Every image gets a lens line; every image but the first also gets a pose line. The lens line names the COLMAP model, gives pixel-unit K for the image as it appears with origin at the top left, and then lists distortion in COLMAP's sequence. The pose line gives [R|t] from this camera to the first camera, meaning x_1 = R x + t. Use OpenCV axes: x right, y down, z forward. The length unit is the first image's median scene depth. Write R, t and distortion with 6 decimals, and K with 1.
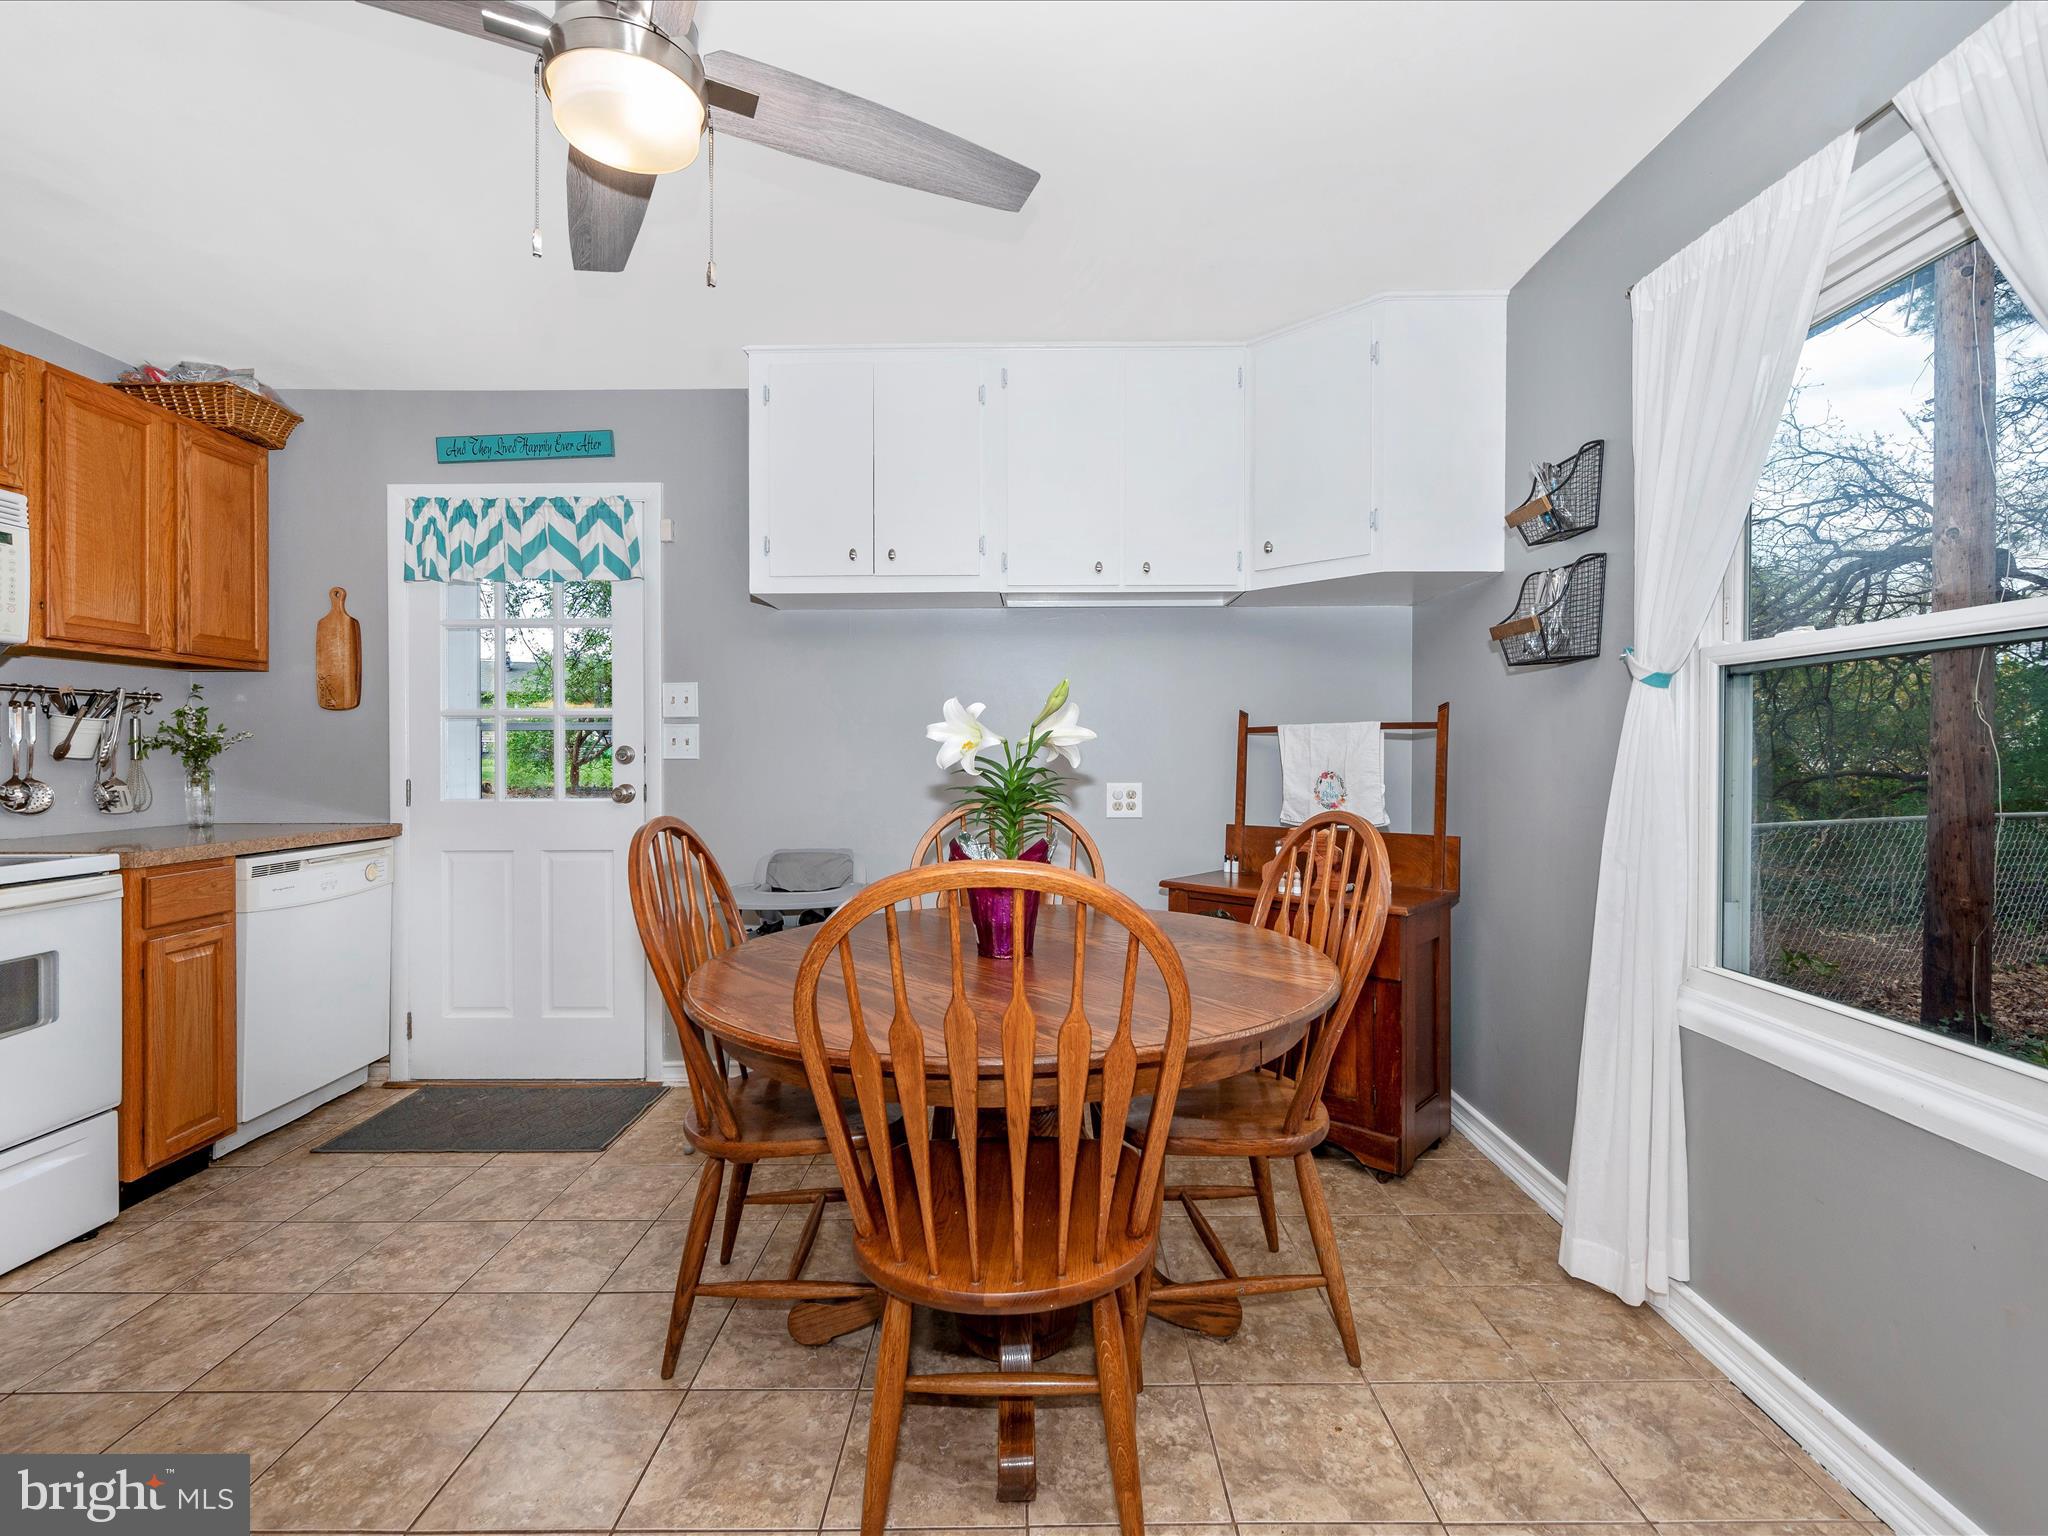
lens RADIAL K [[974.0, 0, 1039.7], [0, 974.0, 723.8], [0, 0, 1]] dist [0.001286, 0.000536]
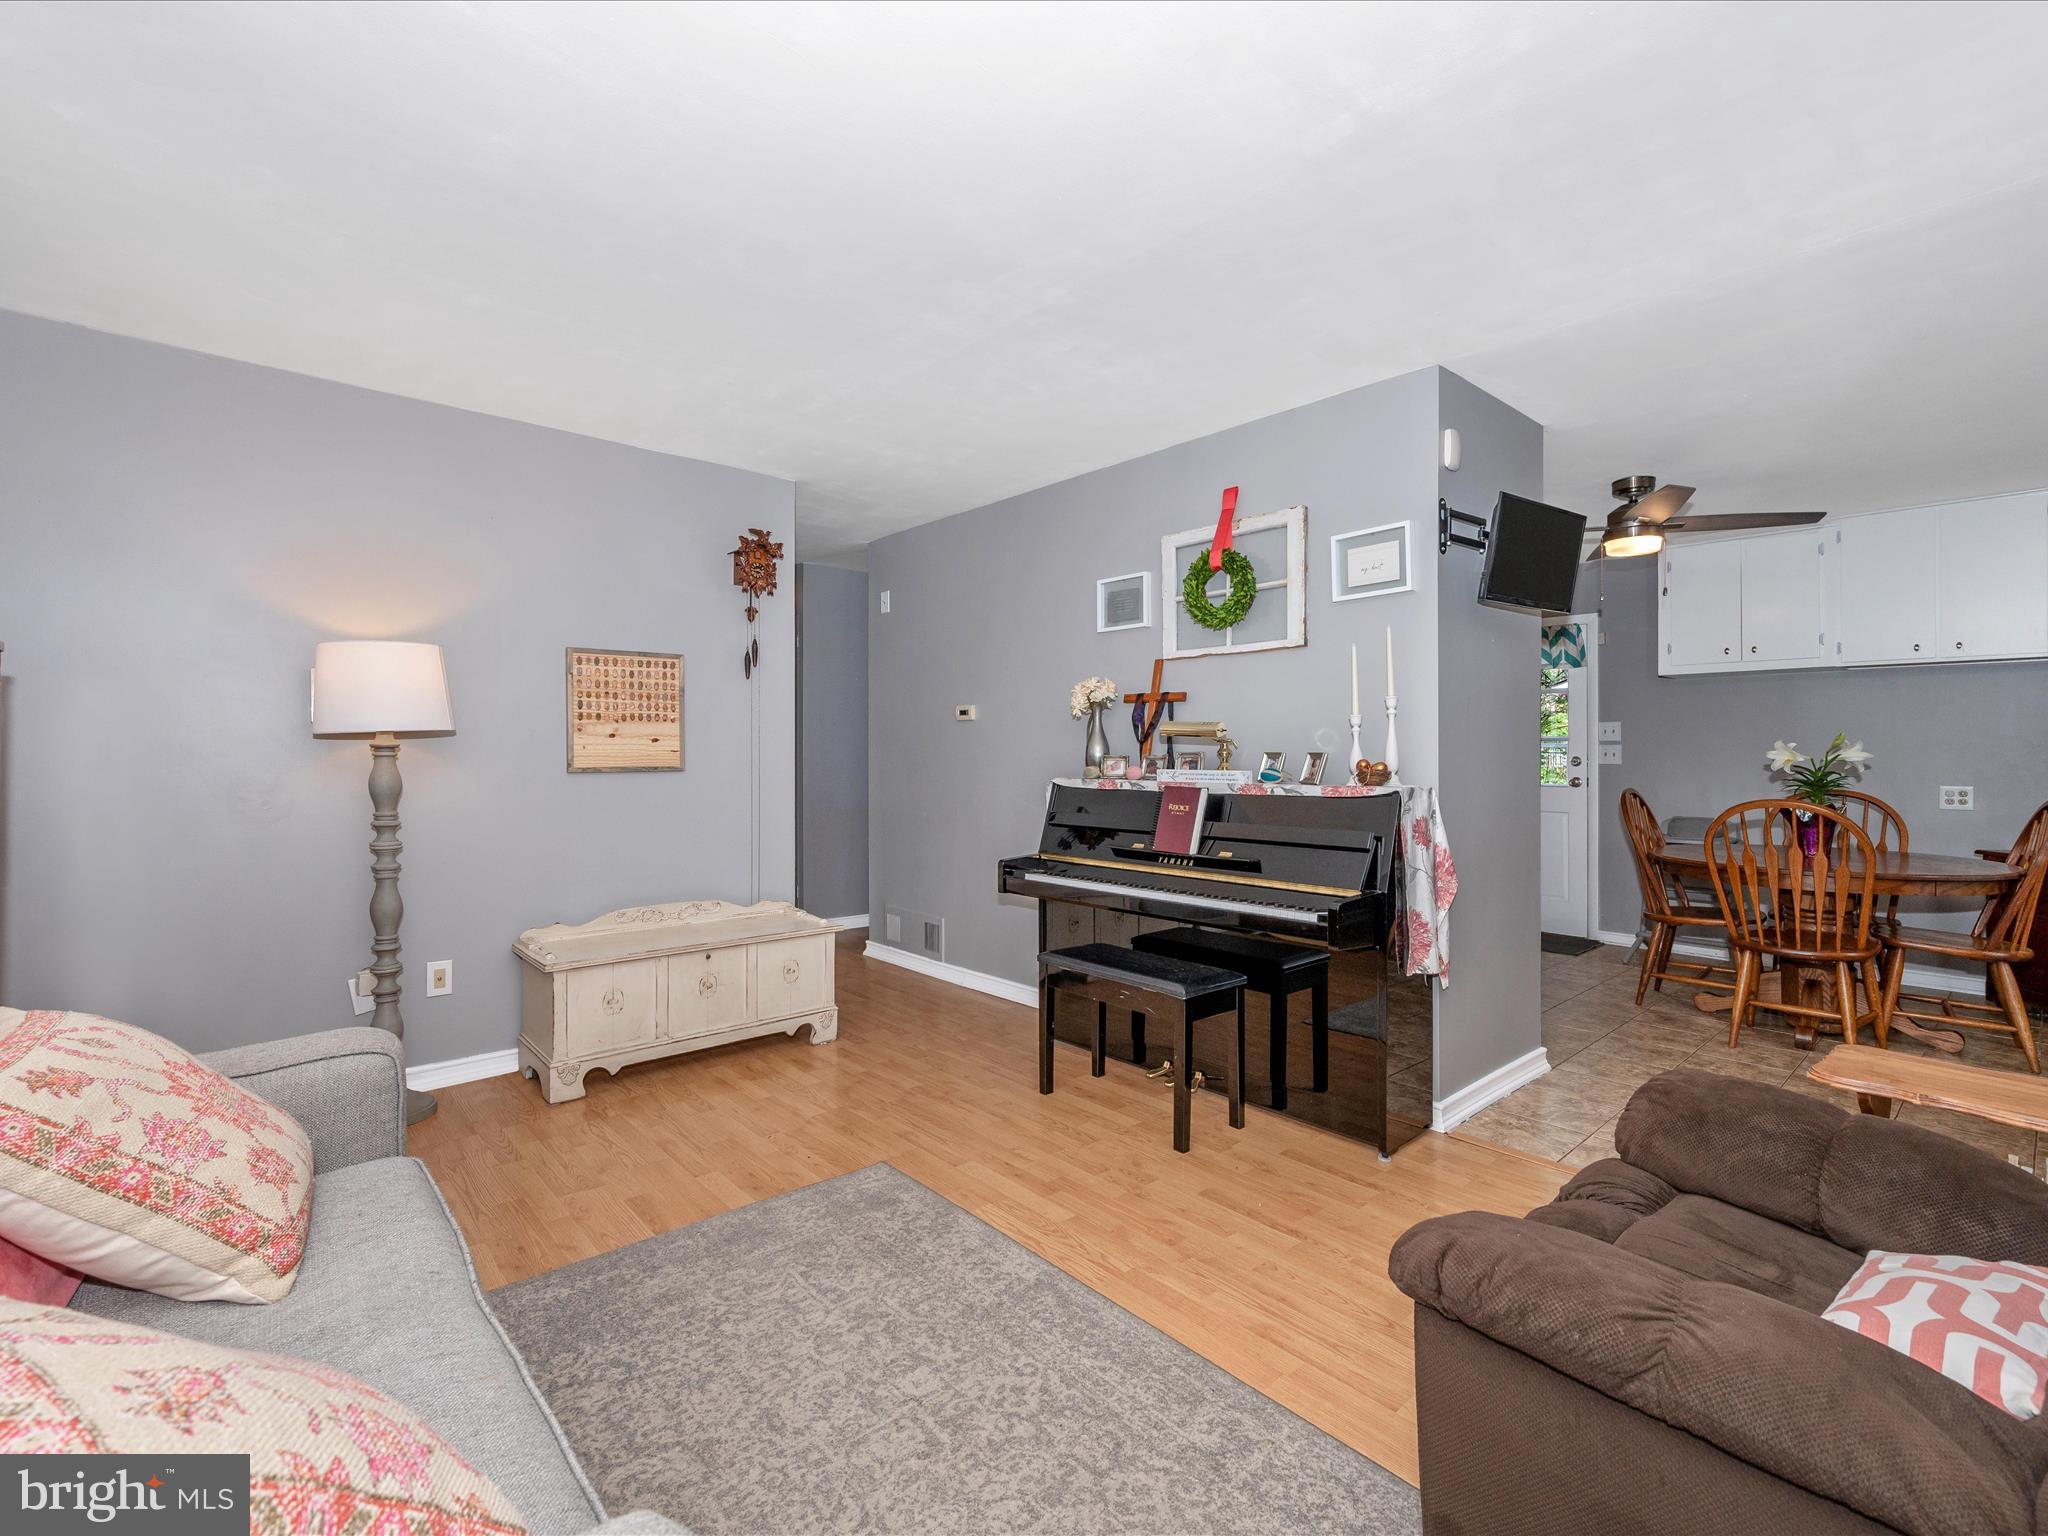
lens RADIAL K [[956.7, 0, 913.1], [0, 956.7, 740.3], [0, 0, 1]] dist [-0.003674, 0.005518]
pose [[0.602258, -0.007826, -0.798263, 0.301688], [0.023529, 0.999692, 0.007951, -0.057377], [0.797955, -0.023571, 0.602256, -1.250743]]
